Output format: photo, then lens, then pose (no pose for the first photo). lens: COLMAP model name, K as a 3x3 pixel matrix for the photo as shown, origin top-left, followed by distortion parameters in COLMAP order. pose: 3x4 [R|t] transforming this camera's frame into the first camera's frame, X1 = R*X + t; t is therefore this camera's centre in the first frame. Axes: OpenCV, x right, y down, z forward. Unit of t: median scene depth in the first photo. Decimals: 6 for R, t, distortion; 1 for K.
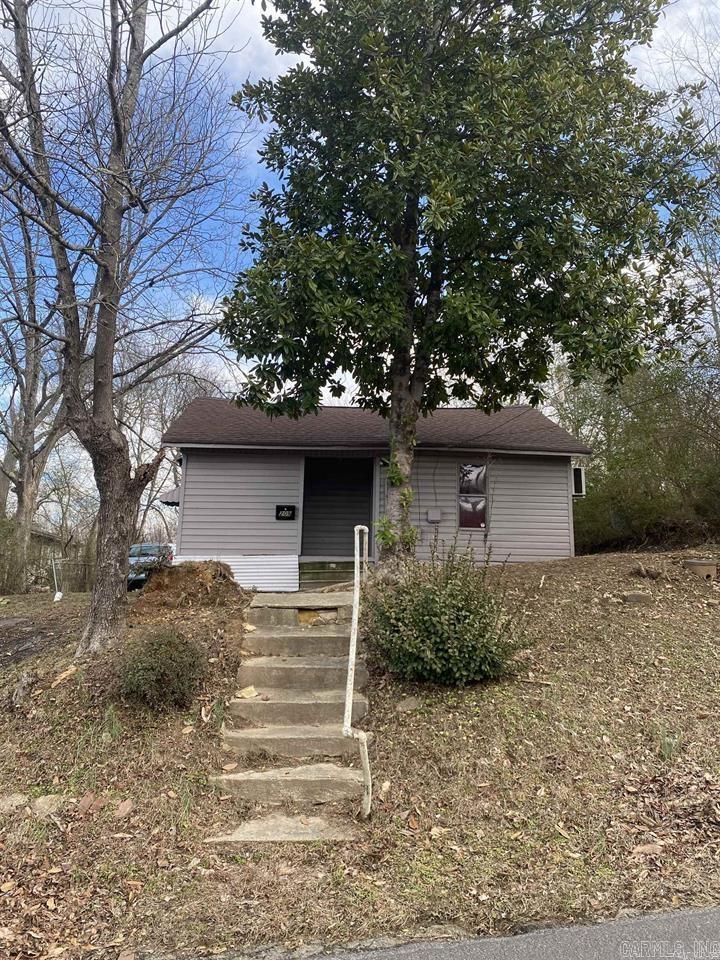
lens RADIAL K [[747.5, 0, 359.6], [0, 747.5, 493.9], [0, 0, 1]] dist [0.001532, -0.001762]
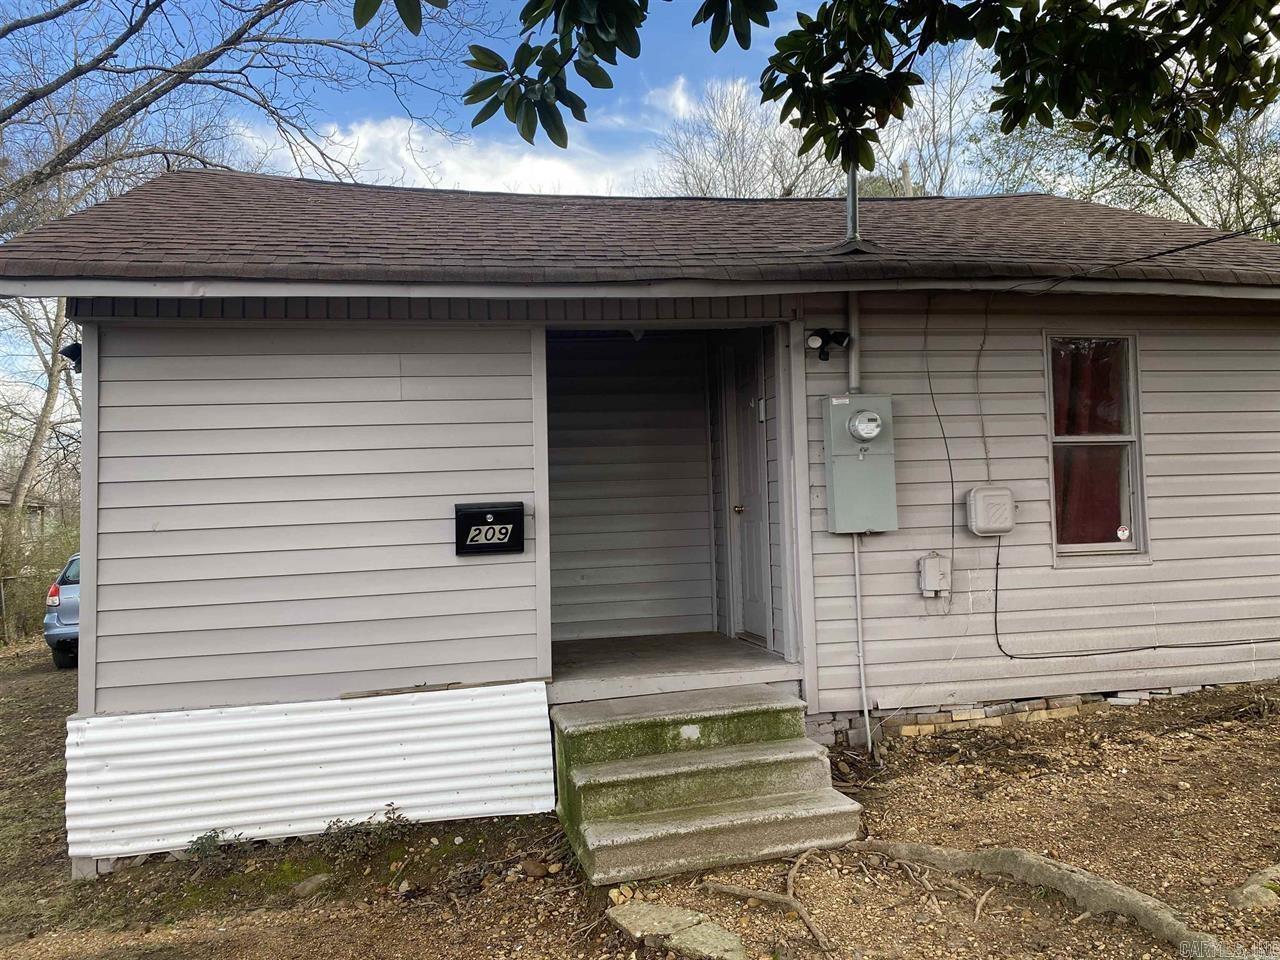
lens RADIAL K [[996.6, 0, 640.0], [0, 996.6, 480.0], [0, 0, 1]] dist [0.001532, -0.001762]
pose [[0.991269, -0.044721, 0.124041, -0.088242], [0.034526, 0.995938, 0.083160, -0.022121], [-0.127256, -0.078151, 0.988786, 0.622497]]
